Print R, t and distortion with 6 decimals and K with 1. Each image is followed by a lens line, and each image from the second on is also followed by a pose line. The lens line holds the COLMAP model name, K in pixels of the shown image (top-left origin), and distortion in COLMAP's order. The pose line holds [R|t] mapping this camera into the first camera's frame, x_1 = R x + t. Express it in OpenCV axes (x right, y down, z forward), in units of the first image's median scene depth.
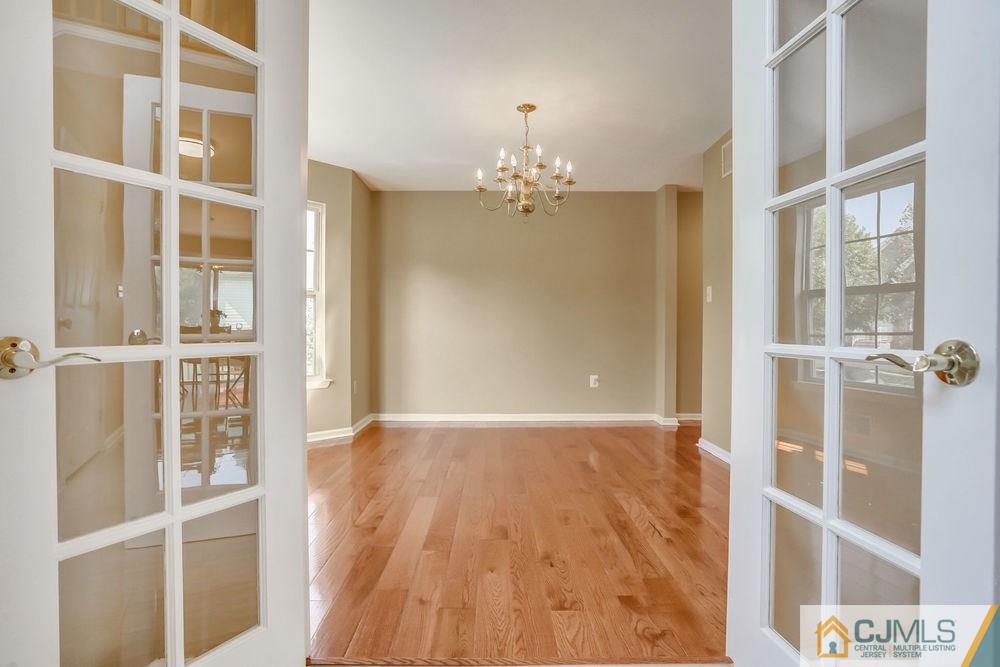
lens RADIAL K [[494.9, 0, 498.0], [0, 494.9, 333.9], [0, 0, 1]] dist [-0.014934, 0.000476]
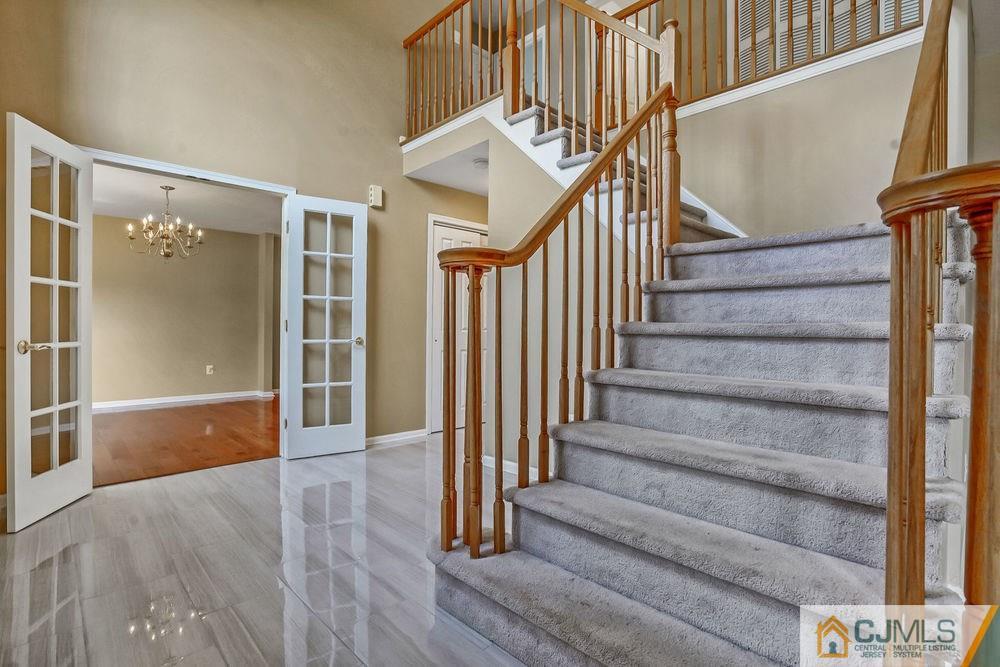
lens RADIAL K [[494.9, 0, 497.5], [0, 494.9, 334.4], [0, 0, 1]] dist [-0.014934, 0.000476]
pose [[0.733045, 0.002287, 0.680177, -0.224990], [-0.005486, 0.999982, 0.002550, -0.013652], [-0.680158, -0.005600, 0.733044, -0.807170]]
